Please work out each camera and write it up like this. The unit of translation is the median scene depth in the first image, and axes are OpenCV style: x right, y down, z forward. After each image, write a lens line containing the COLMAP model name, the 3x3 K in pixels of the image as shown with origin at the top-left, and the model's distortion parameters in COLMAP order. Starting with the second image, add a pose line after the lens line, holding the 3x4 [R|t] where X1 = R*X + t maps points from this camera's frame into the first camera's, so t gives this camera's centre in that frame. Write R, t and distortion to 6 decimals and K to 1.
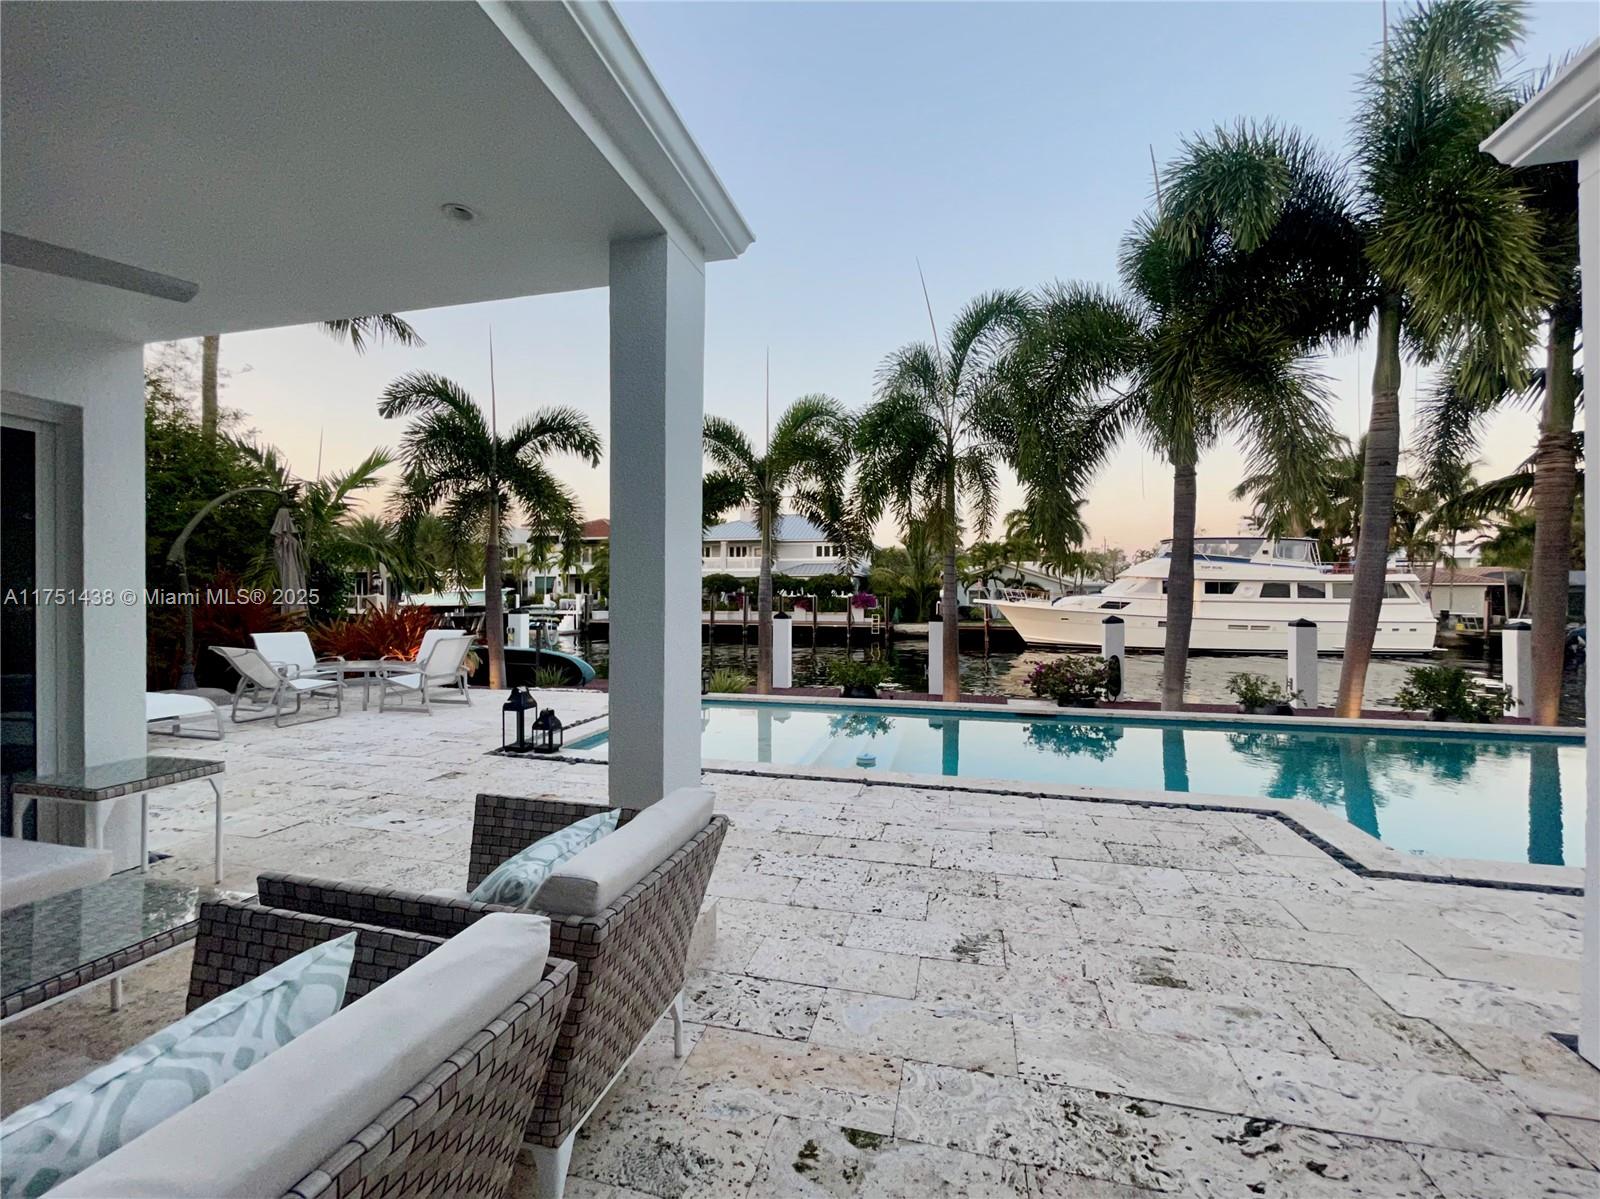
lens RADIAL K [[688.6, 0, 771.3], [0, 688.6, 602.9], [0, 0, 1]] dist [-0.011126, -0.000005]
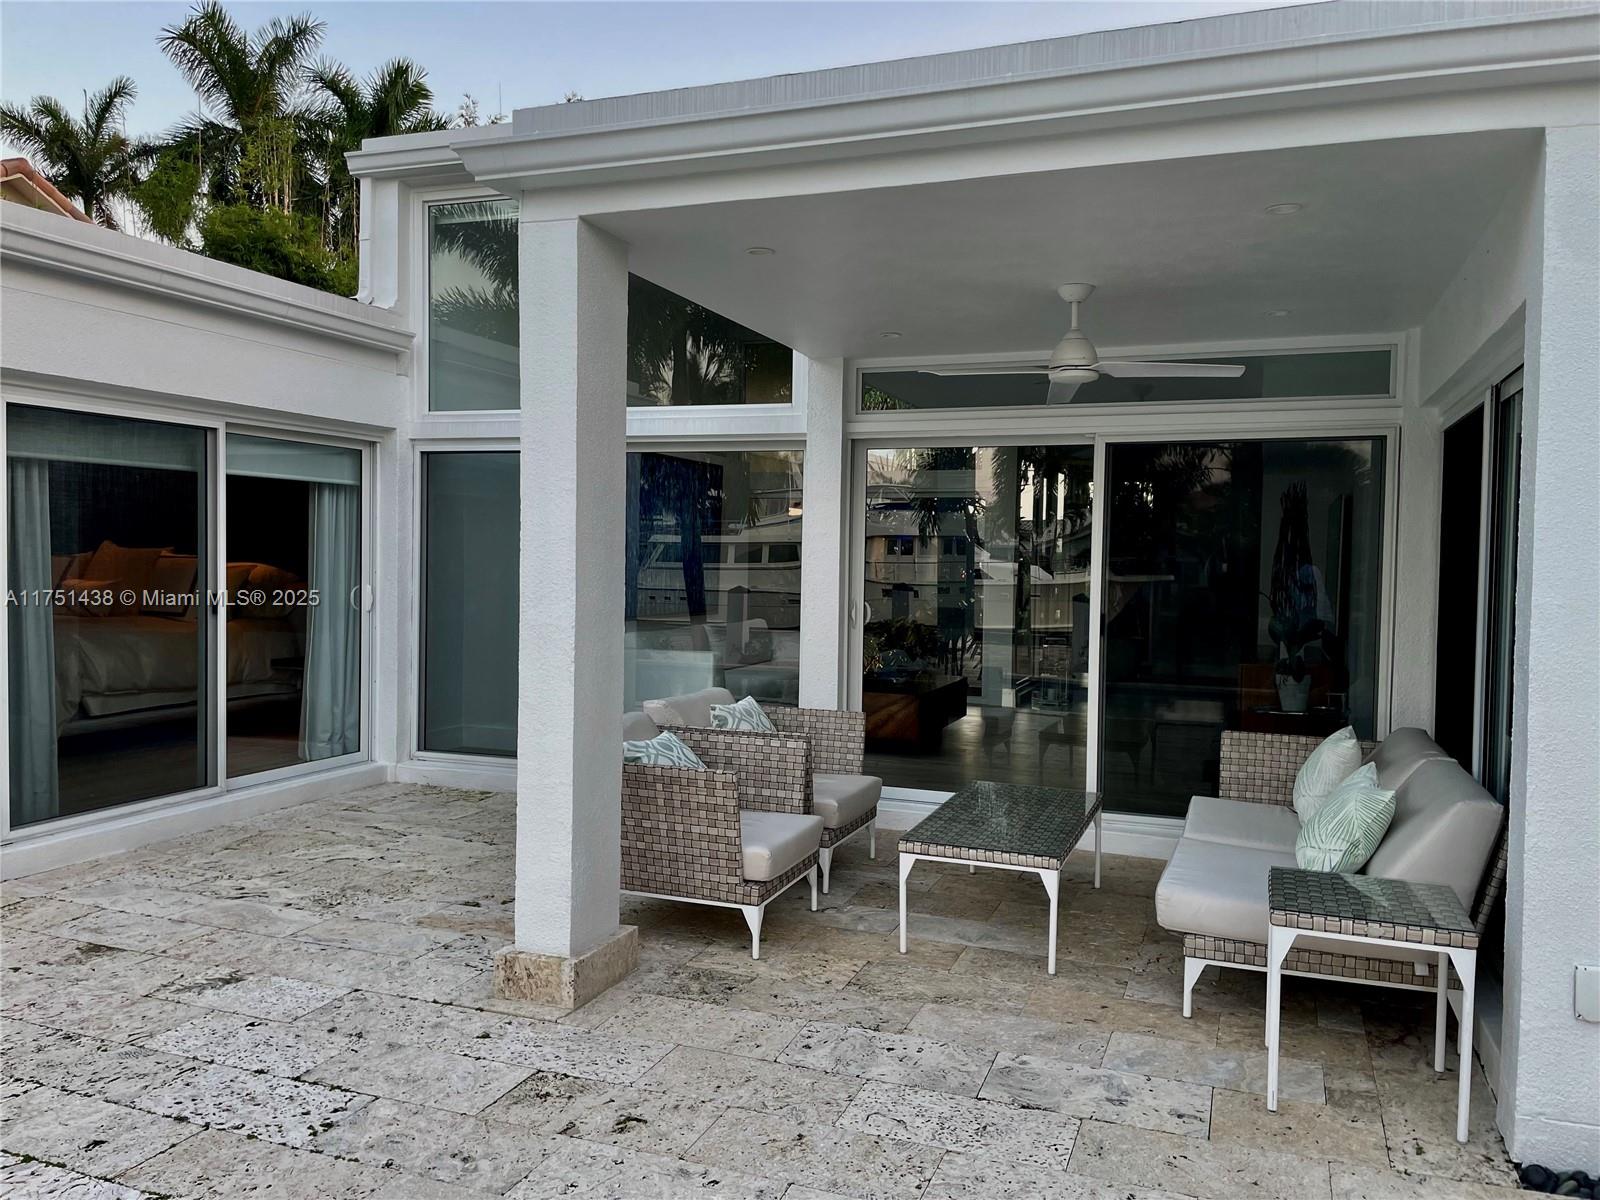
lens RADIAL K [[1215.7, 0, 804.9], [0, 1215.7, 609.7], [0, 0, 1]] dist [0.087058, -0.119379]
pose [[-0.996545, -0.024778, 0.079275, -0.166895], [-0.020426, 0.998264, 0.055242, -0.024281], [-0.080506, 0.053431, -0.995321, 0.714635]]
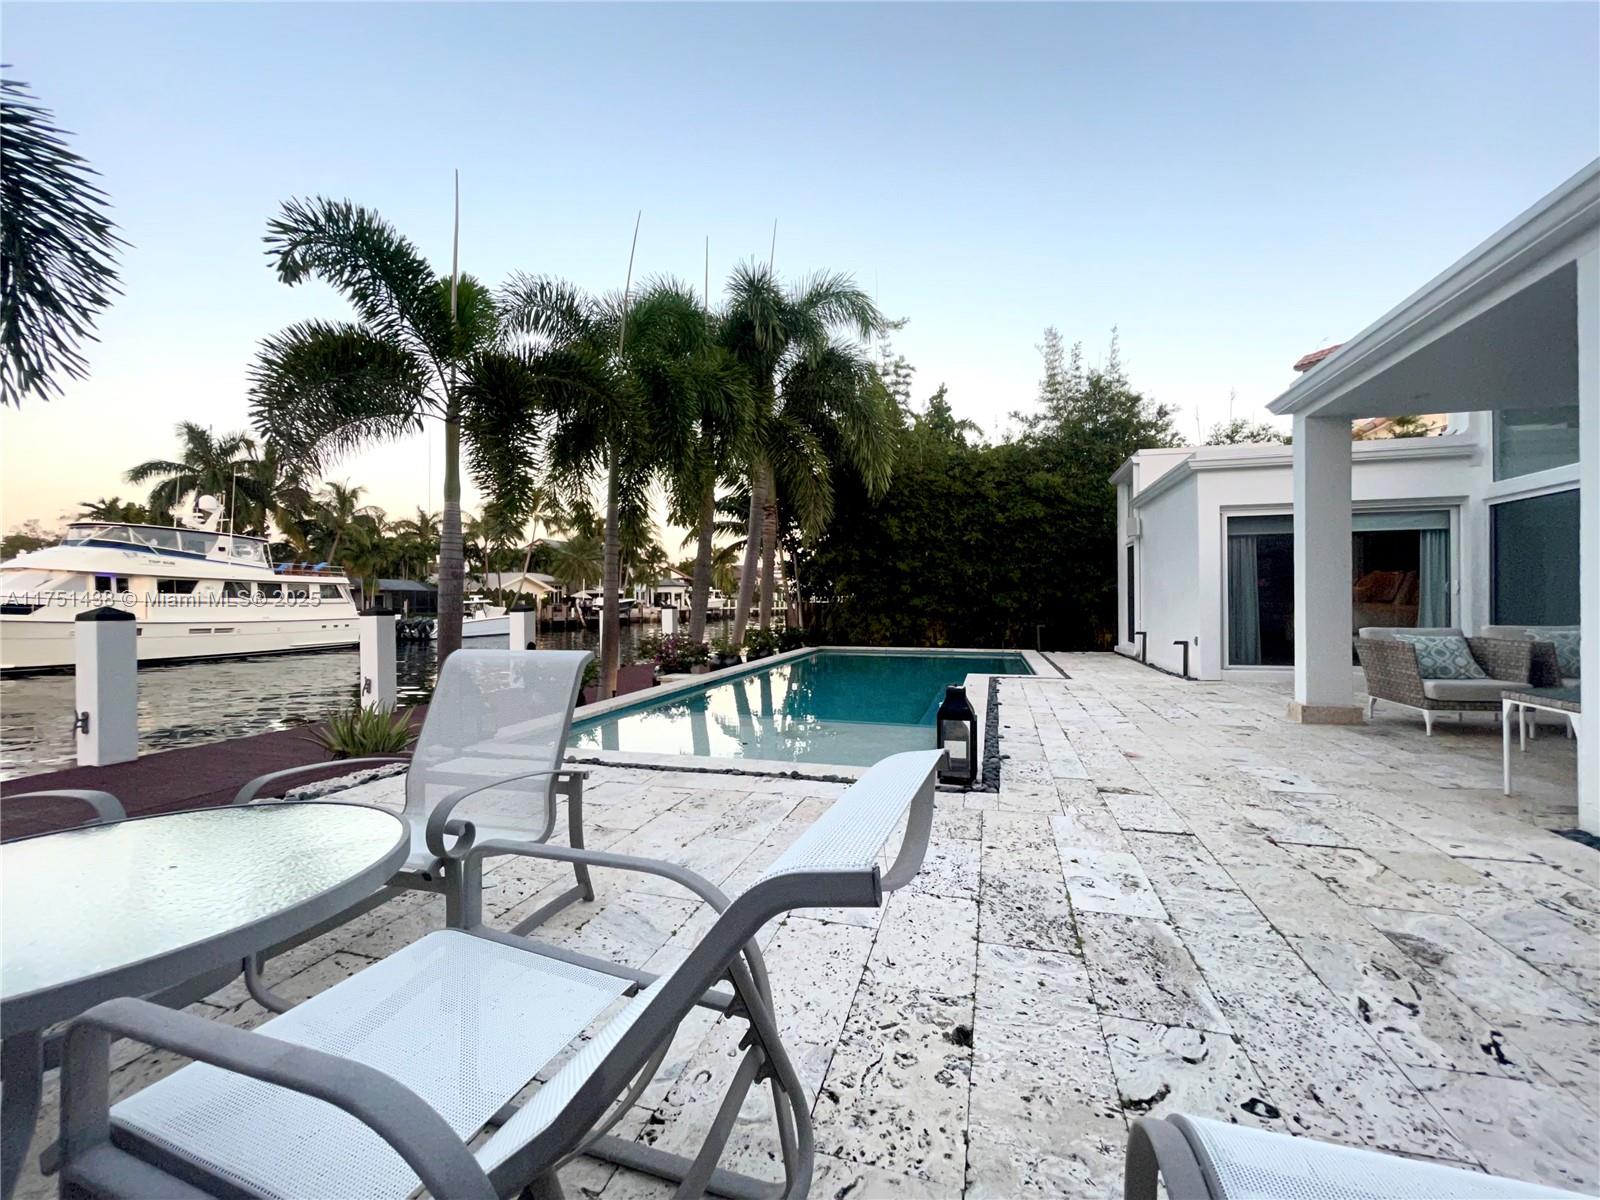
lens RADIAL K [[676.4, 0, 793.7], [0, 676.4, 609.2], [0, 0, 1]] dist [-0.000423, -0.000084]
pose [[0.001254, -0.015949, 0.999872, -0.663177], [0.016156, 0.999743, 0.015927, 0.019182], [-0.999869, 0.016134, 0.001511, 0.746094]]
